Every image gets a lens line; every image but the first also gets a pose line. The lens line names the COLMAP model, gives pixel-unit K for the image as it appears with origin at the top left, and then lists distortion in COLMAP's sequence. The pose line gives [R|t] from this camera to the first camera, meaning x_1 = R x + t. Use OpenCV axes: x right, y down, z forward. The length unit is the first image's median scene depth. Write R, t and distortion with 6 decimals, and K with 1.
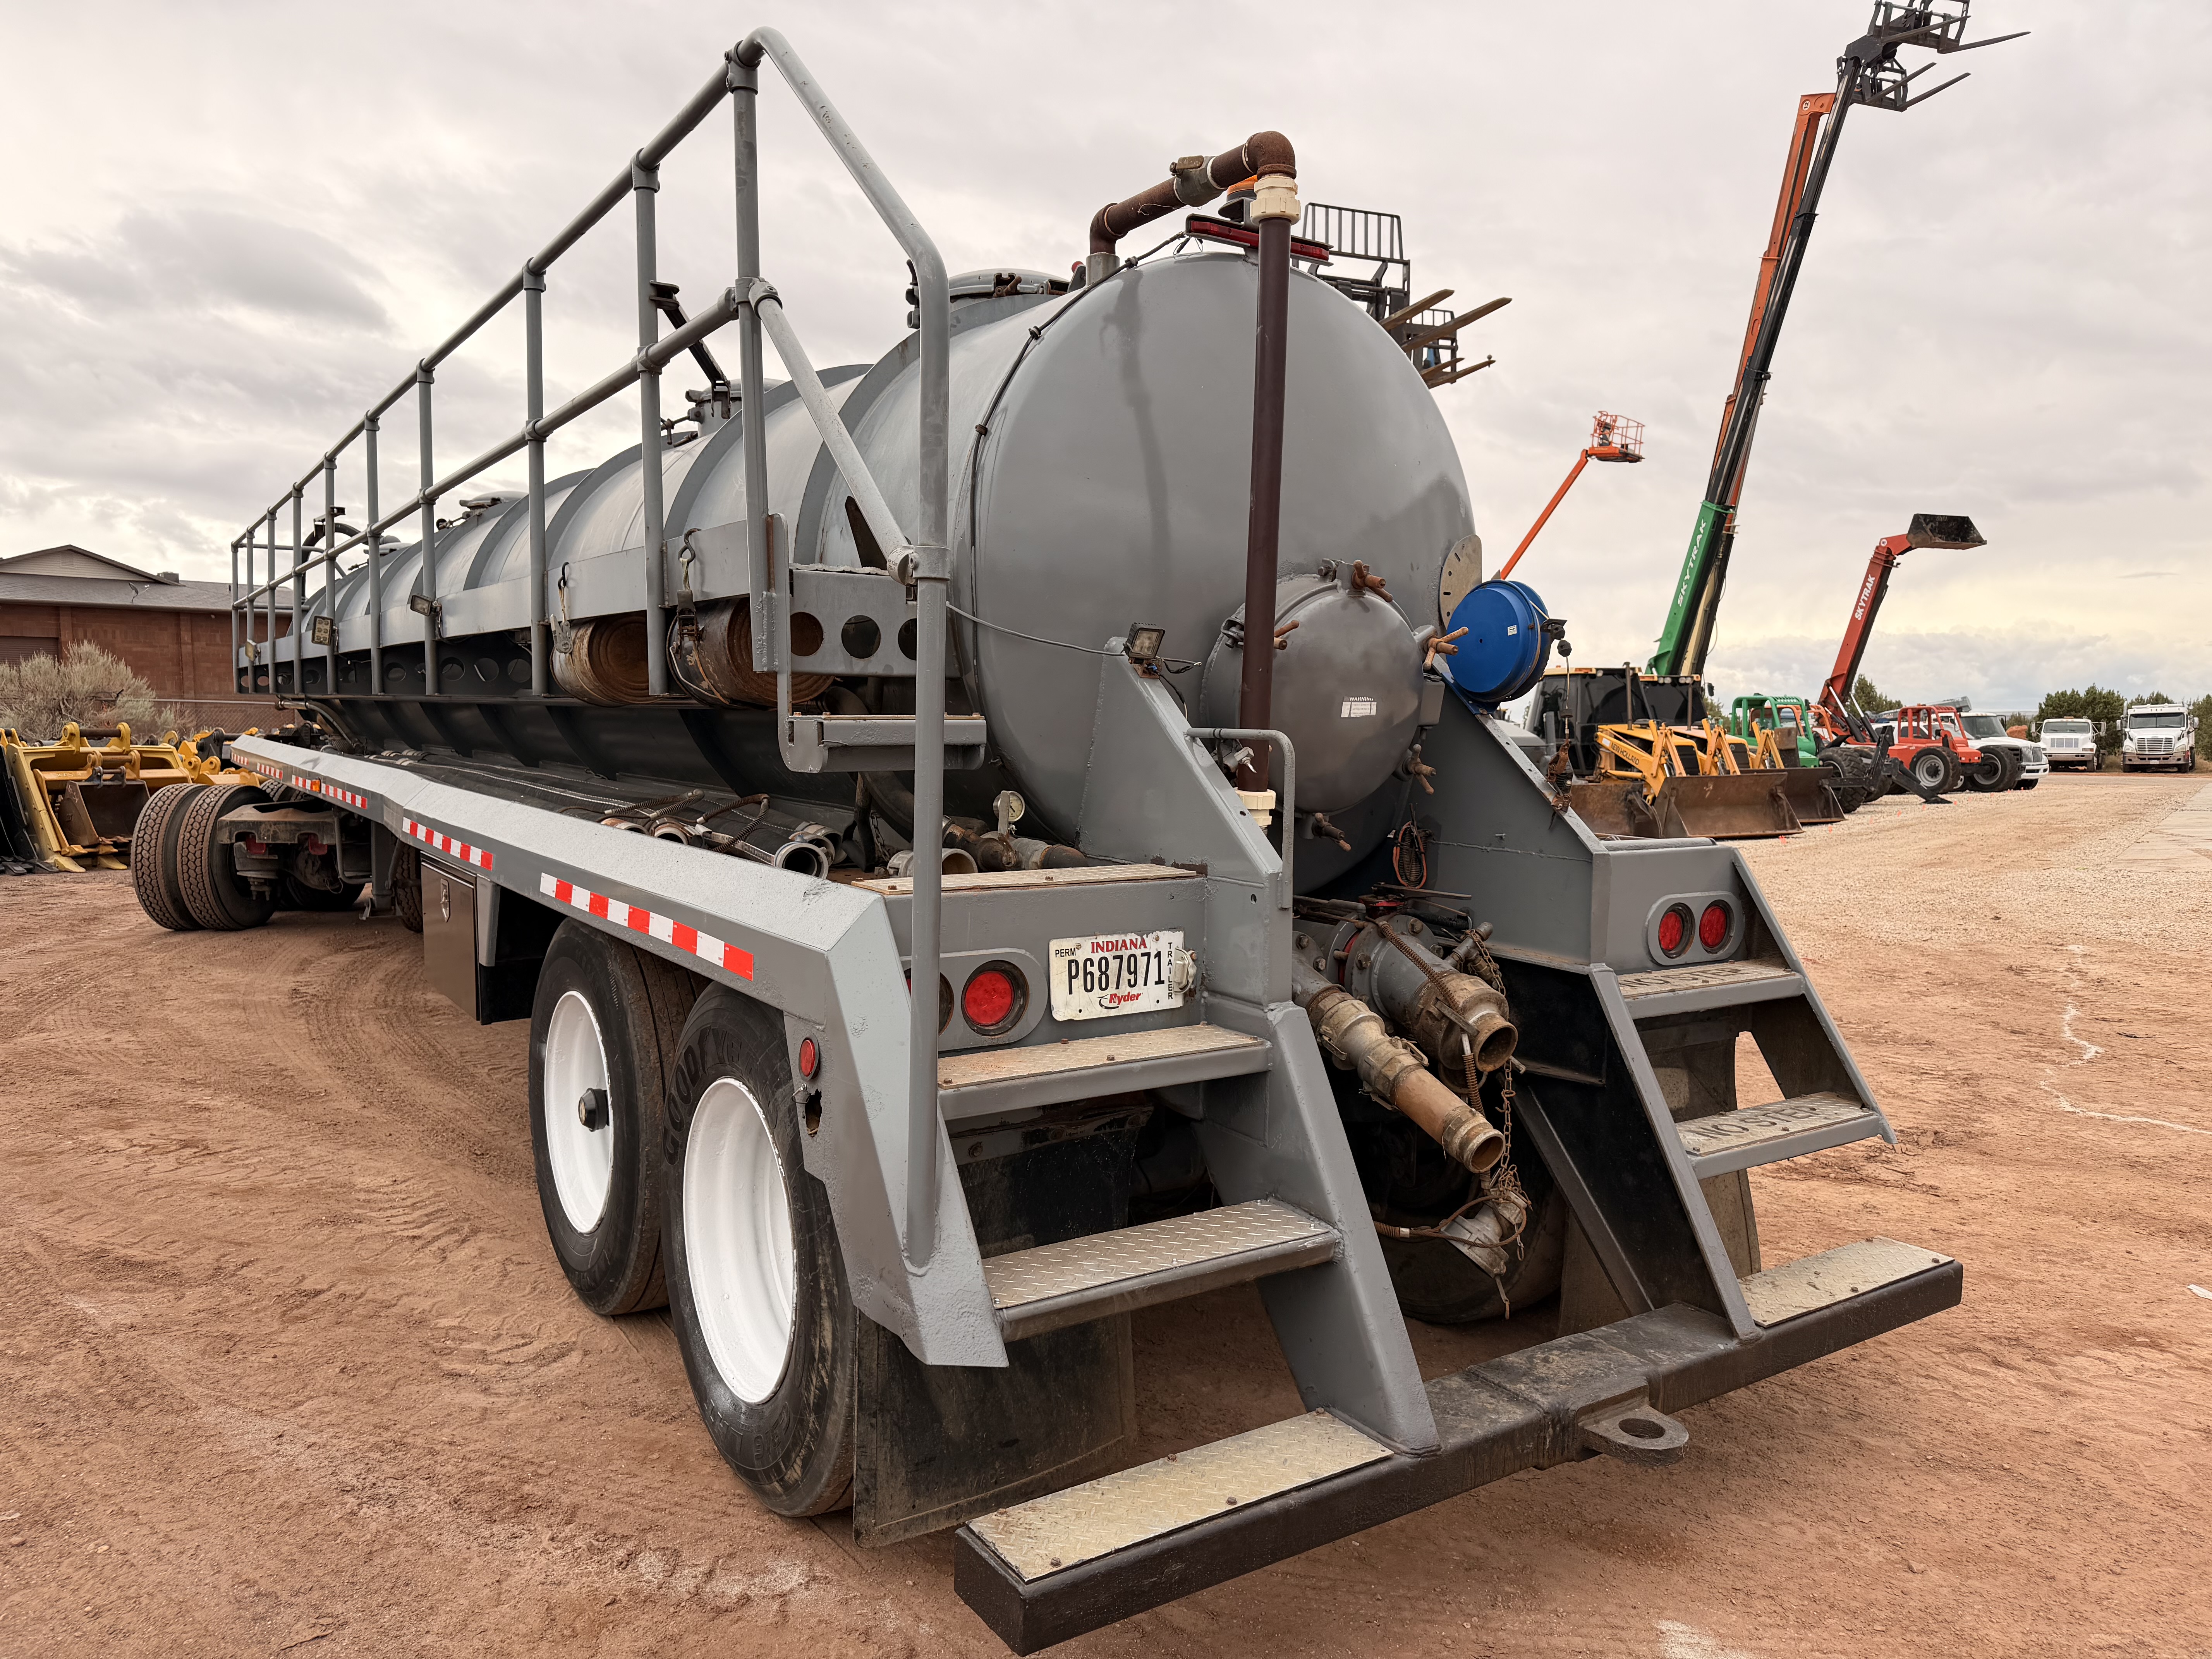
lens RADIAL K [[1538.5, 0, 1115.4], [0, 1538.5, 834.2], [0, 0, 1]] dist [0.072430, -0.094721]
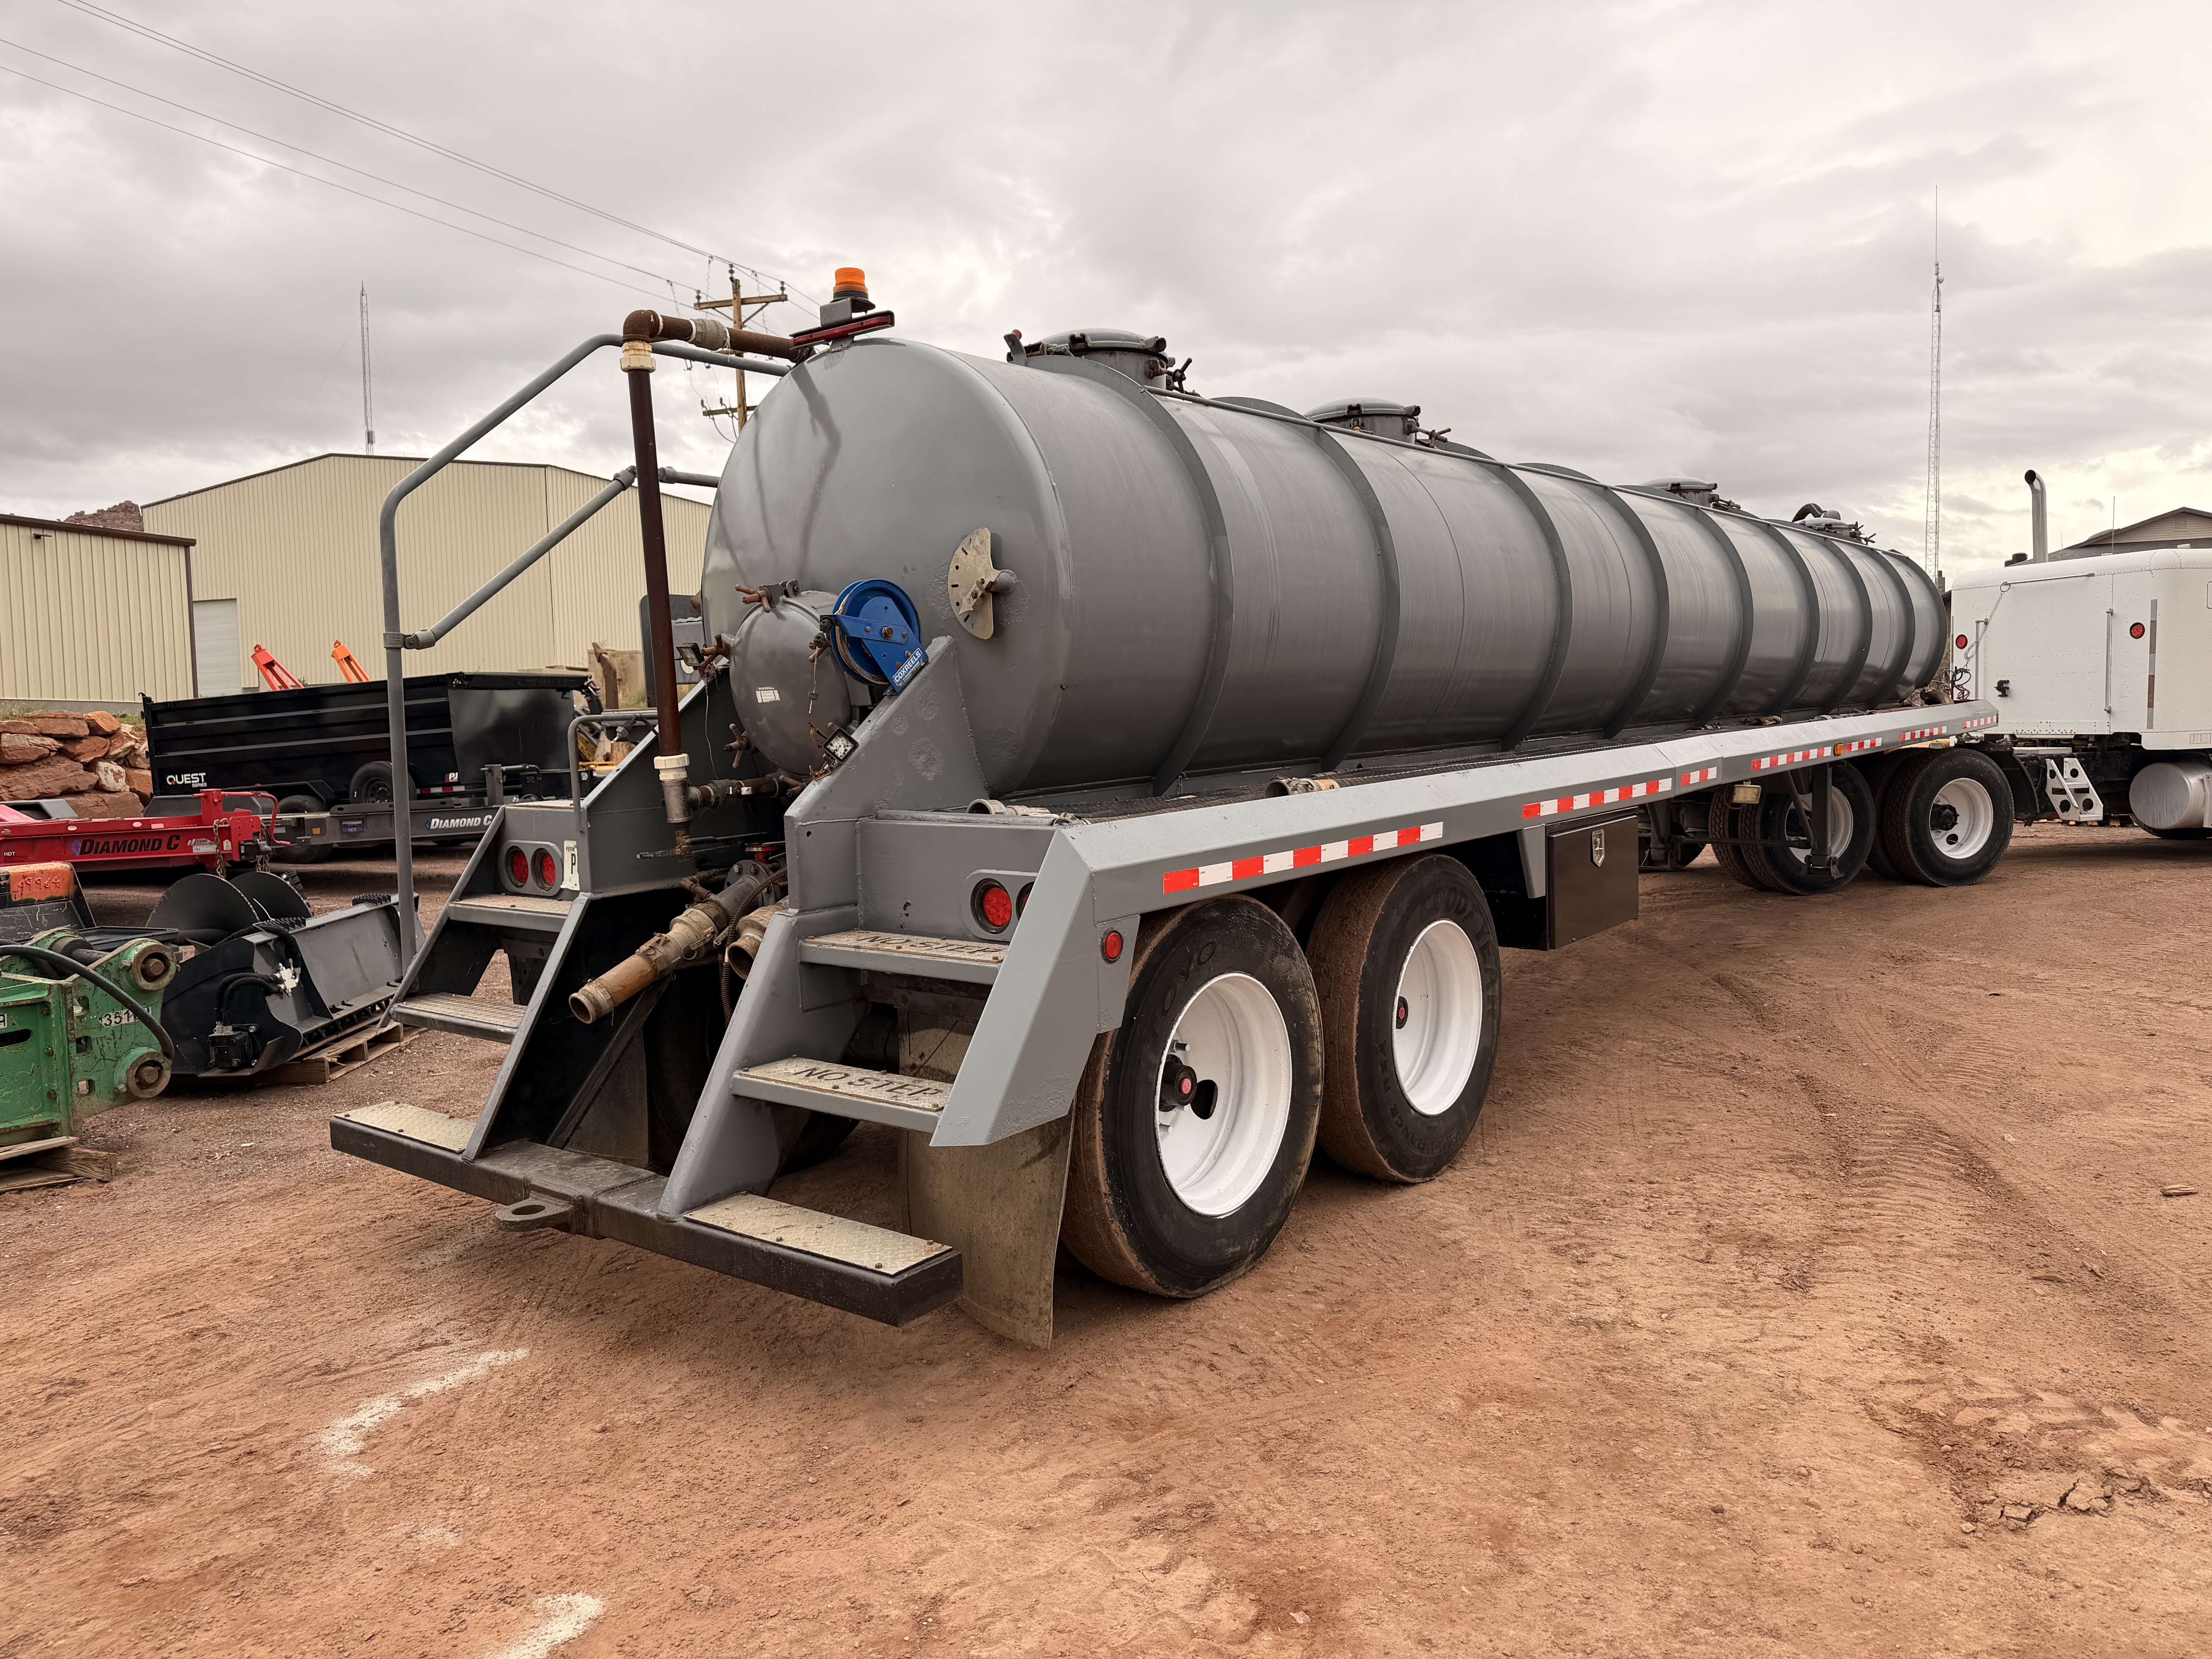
lens RADIAL K [[1537.5, 0, 1106.0], [0, 1537.5, 829.5], [0, 0, 1]] dist [0.076660, -0.104153]
pose [[0.314461, 0.059024, -0.947433, 0.302610], [-0.040139, 0.997999, 0.048852, -0.008792], [0.948421, 0.022667, 0.316201, 0.173642]]
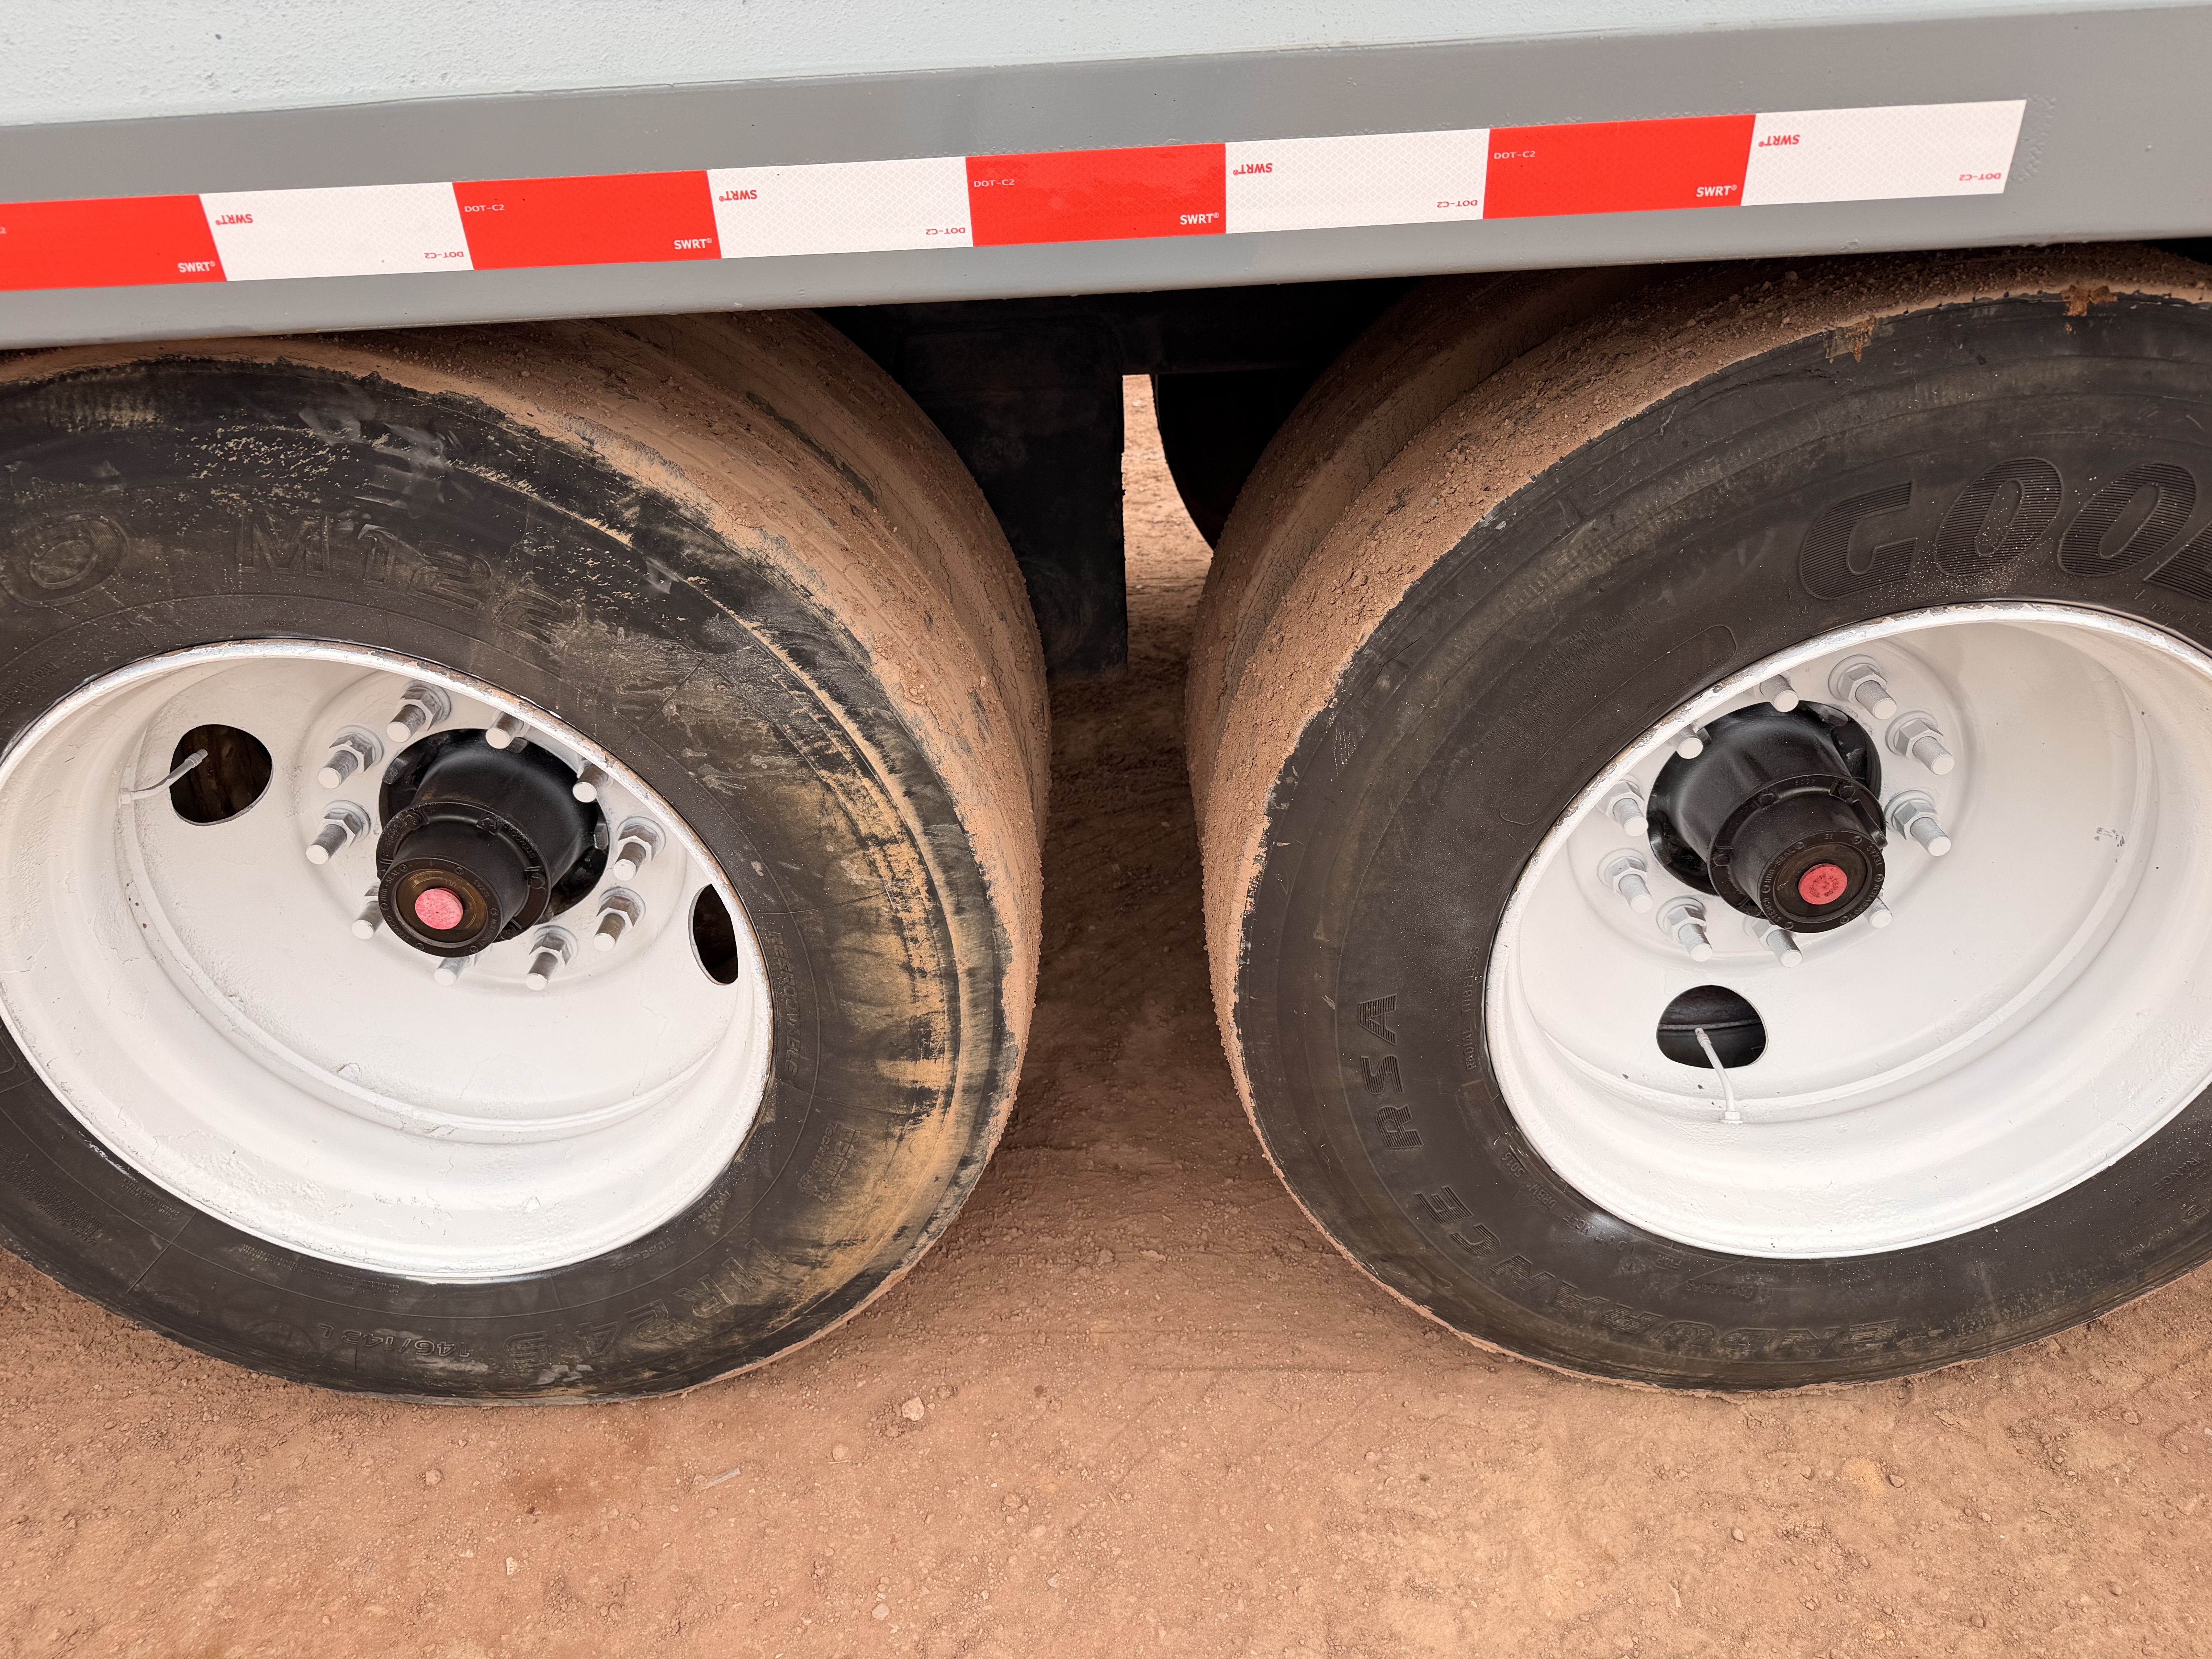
lens RADIAL K [[1543.9, 0, 1121.5], [0, 1543.9, 817.3], [0, 0, 1]] dist [0.089927, -0.128562]
pose [[-0.549054, 0.437980, -0.711838, 0.106594], [-0.031837, 0.840120, 0.541466, -0.005962], [0.835180, 0.319957, -0.447327, 0.334871]]
